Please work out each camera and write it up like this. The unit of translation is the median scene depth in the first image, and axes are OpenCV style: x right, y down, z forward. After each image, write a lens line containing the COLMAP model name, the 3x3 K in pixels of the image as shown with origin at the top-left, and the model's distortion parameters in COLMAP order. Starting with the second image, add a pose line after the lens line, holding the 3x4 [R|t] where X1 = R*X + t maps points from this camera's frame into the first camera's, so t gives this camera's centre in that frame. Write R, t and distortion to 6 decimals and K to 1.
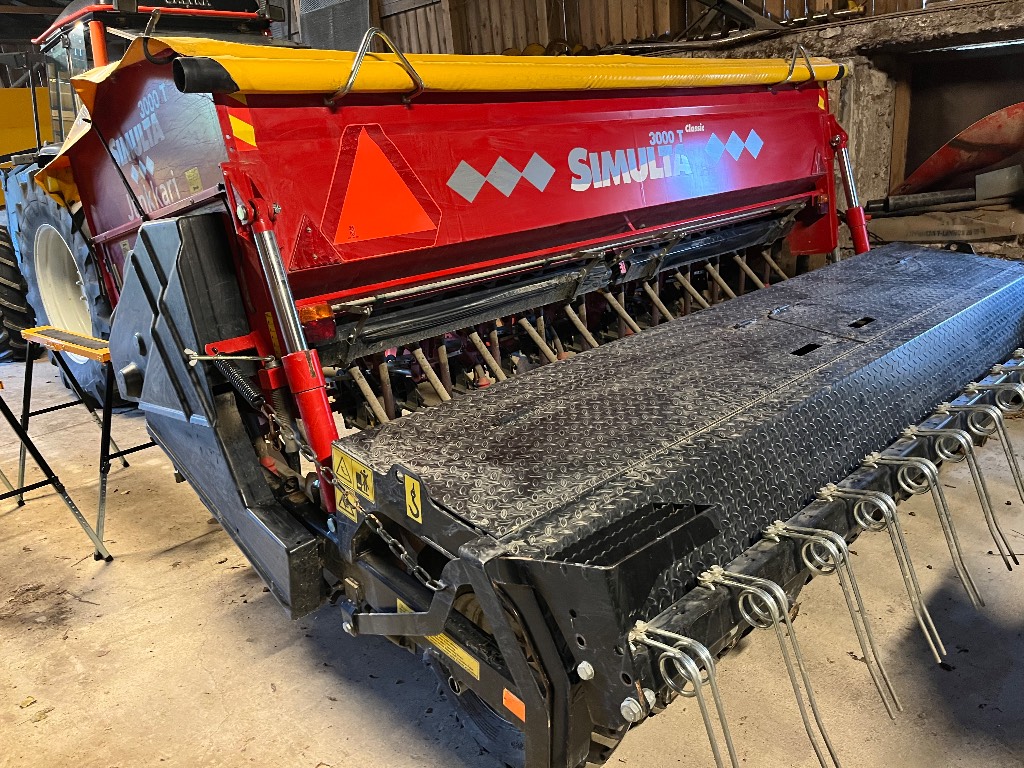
lens RADIAL K [[773.7, 0, 522.2], [0, 773.7, 385.3], [0, 0, 1]] dist [0.030665, -0.009335]
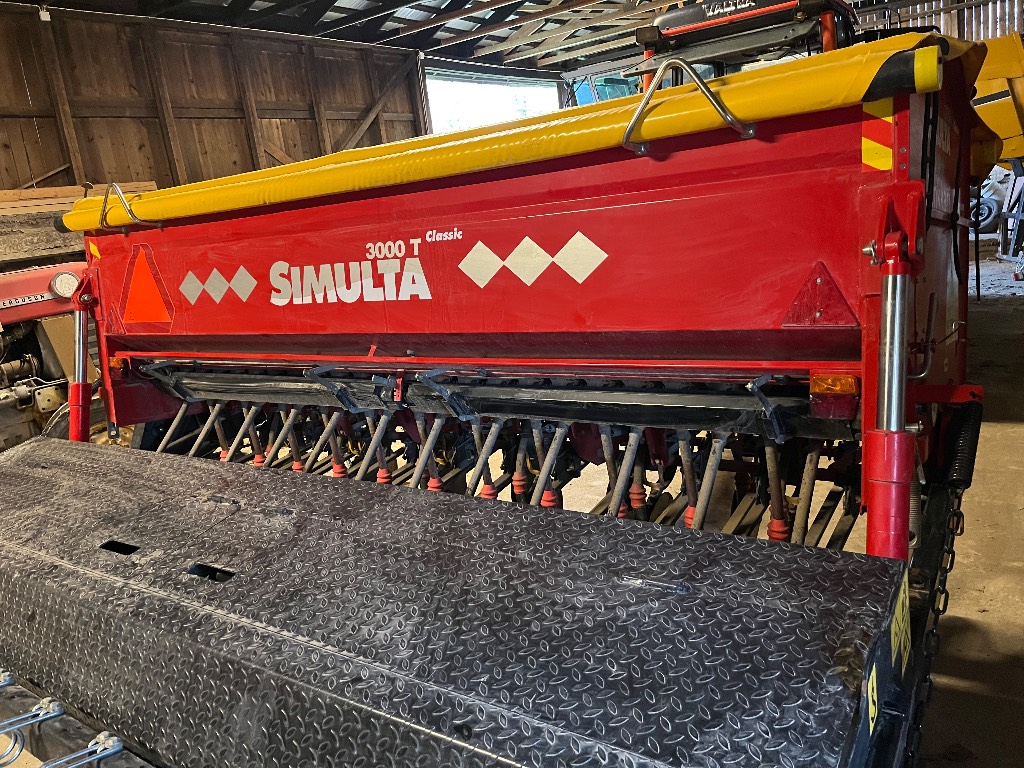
lens RADIAL K [[773.7, 0, 522.2], [0, 773.7, 385.3], [0, 0, 1]] dist [0.030665, -0.009335]
pose [[0.210519, 0.285568, -0.934951, 1.077994], [-0.183324, 0.950949, 0.249176, -0.454223], [0.960247, 0.118943, 0.252544, 1.061474]]
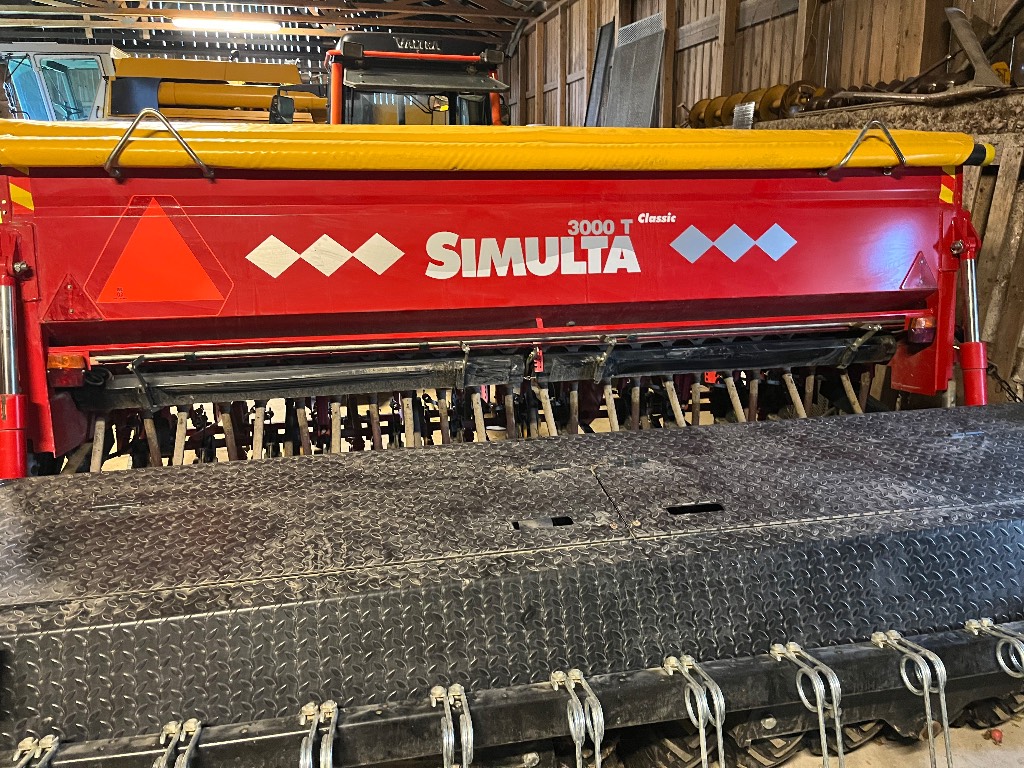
lens RADIAL K [[756.7, 0, 512.0], [0, 756.7, 384.0], [0, 0, 1]] dist [0.070557, -0.099357]
pose [[0.847184, 0.214090, -0.486257, 0.610652], [-0.220219, 0.974397, 0.045331, -0.189156], [0.483512, 0.068679, 0.872639, 0.270665]]
